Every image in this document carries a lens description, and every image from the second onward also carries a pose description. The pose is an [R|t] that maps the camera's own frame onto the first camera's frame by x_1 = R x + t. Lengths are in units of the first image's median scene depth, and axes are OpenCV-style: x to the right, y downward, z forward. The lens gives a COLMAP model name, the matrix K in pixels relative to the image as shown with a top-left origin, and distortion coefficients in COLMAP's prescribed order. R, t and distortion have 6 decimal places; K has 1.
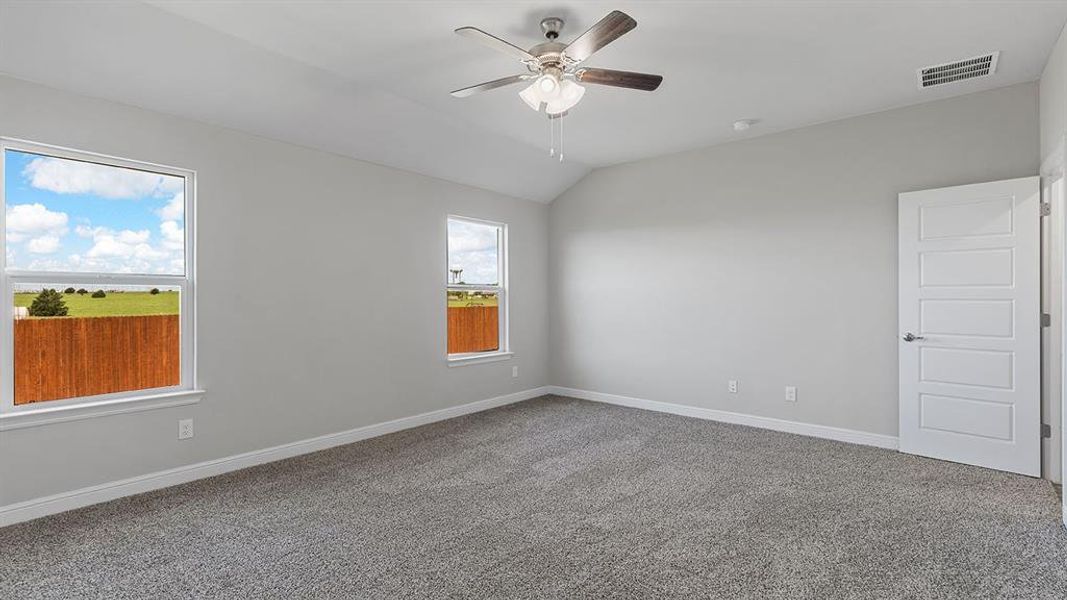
lens RADIAL K [[479.4, 0, 516.8], [0, 479.4, 301.8], [0, 0, 1]] dist [0.001210, 0.000126]
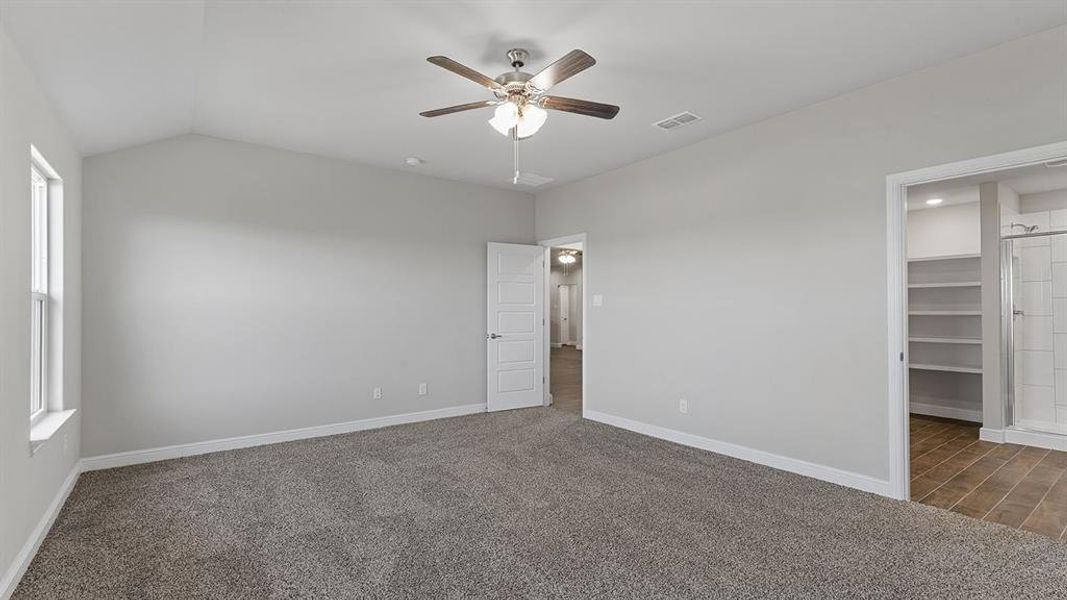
lens RADIAL K [[485.7, 0, 535.7], [0, 485.7, 298.9], [0, 0, 1]] dist [0.004433, -0.000214]
pose [[0.215647, 0.027156, 0.976094, -0.680336], [0.012080, 0.999463, -0.030475, 0.003516], [-0.976397, 0.018363, 0.215203, 0.520482]]
